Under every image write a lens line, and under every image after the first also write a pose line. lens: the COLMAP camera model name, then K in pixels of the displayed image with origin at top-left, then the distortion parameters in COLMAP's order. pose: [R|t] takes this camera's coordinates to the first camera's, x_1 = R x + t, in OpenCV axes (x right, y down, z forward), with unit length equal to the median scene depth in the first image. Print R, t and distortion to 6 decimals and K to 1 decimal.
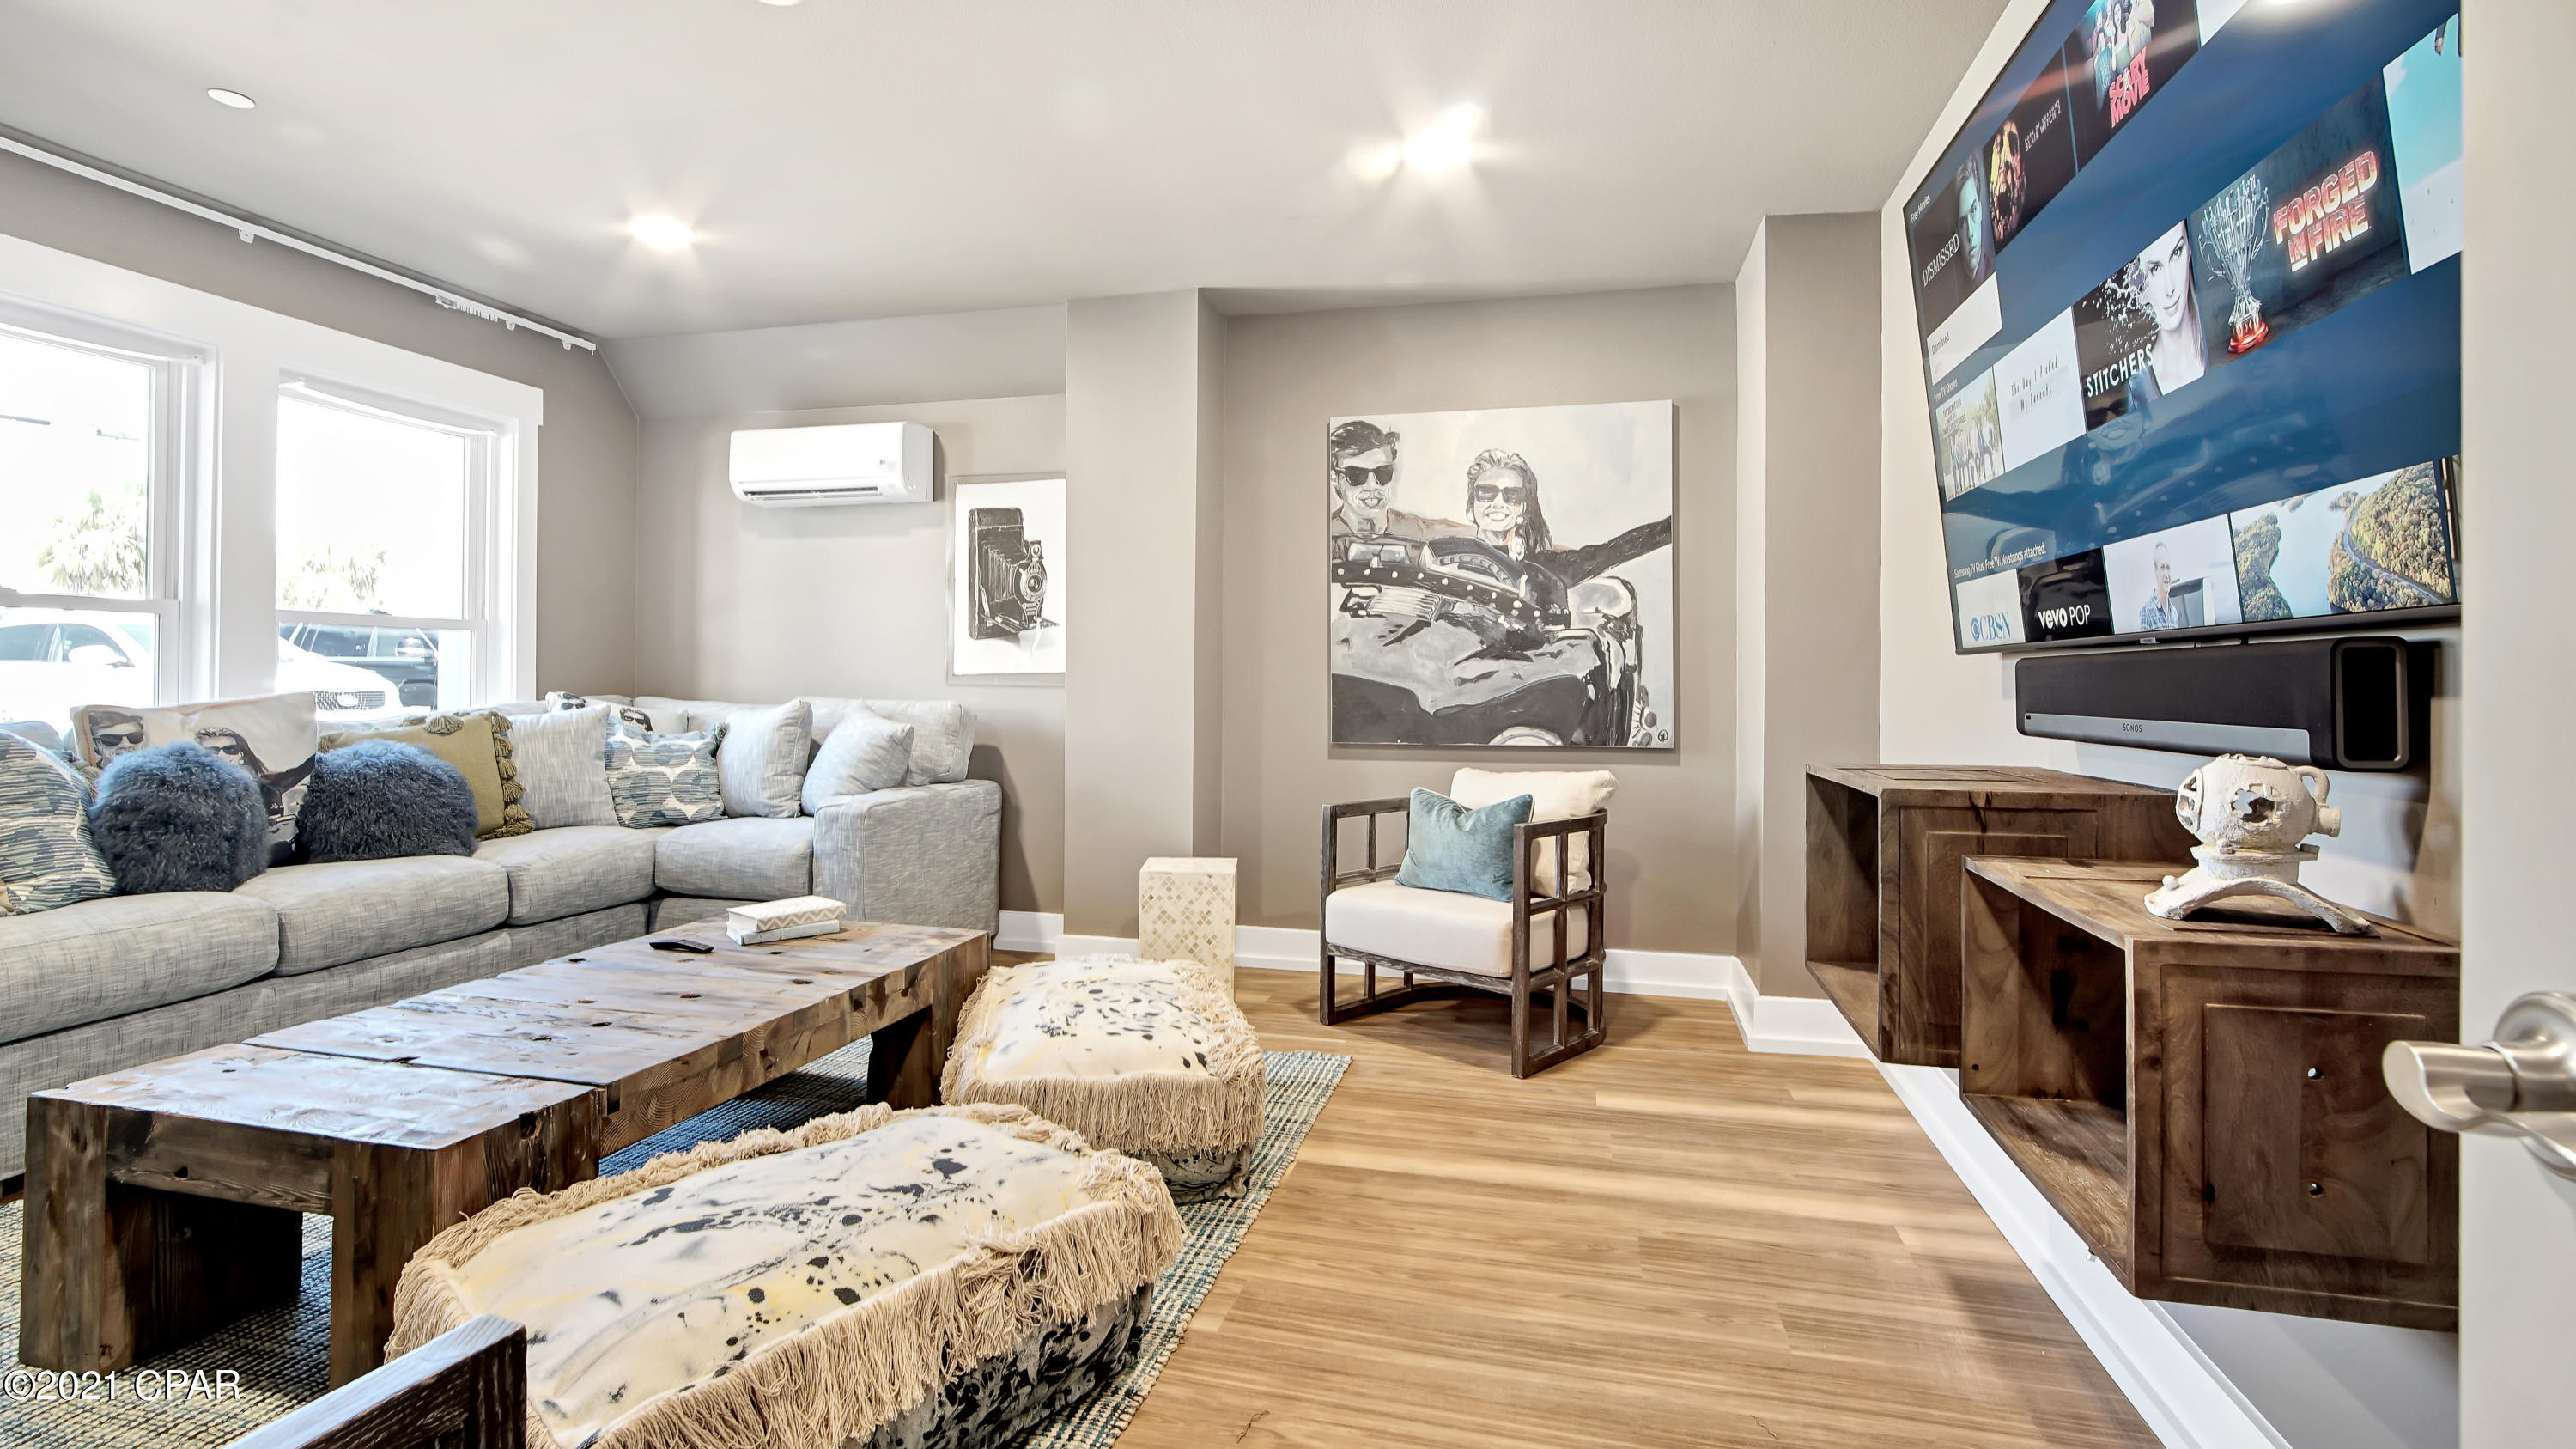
lens RADIAL K [[1150.1, 0, 1288.0], [0, 1150.1, 705.8], [0, 0, 1]] dist [-0.011720, -0.000176]
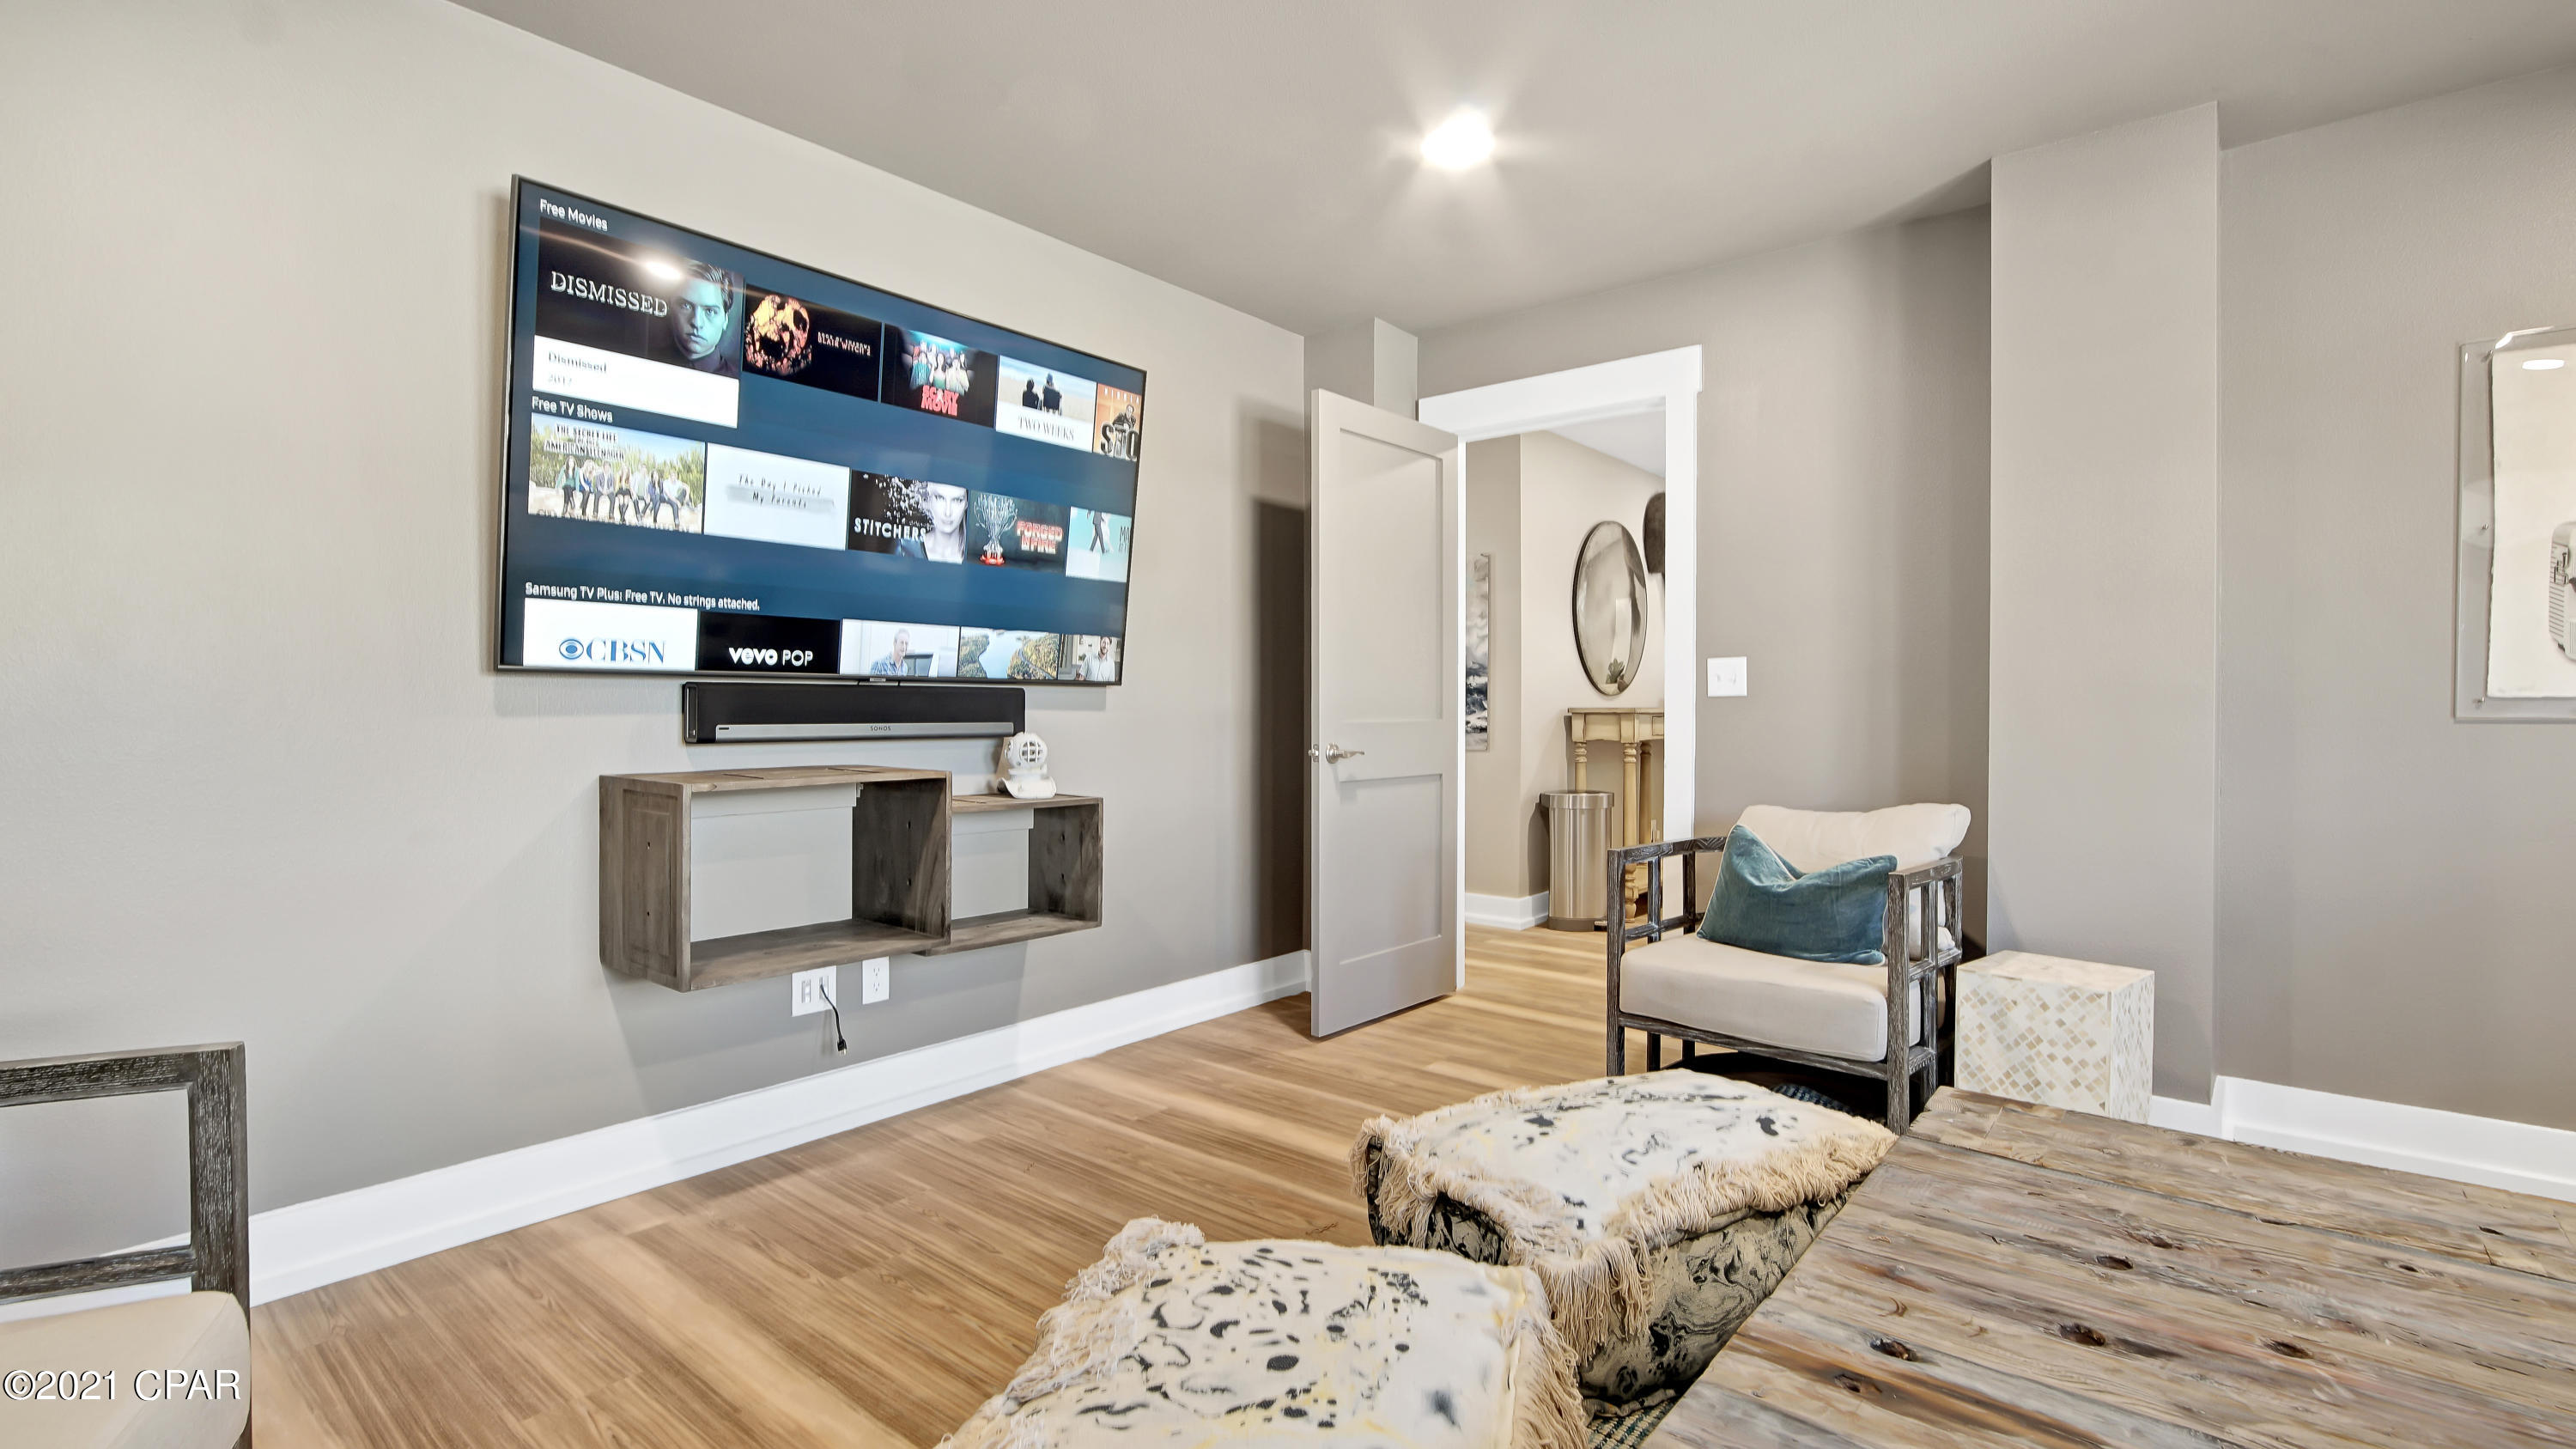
lens RADIAL K [[1150.1, 0, 1288.0], [0, 1150.1, 705.8], [0, 0, 1]] dist [-0.011720, -0.000176]
pose [[-0.902587, -0.009466, 0.430403, -0.569901], [-0.002814, 0.999867, 0.016090, -0.043084], [-0.430497, 0.013311, -0.902494, 2.185975]]
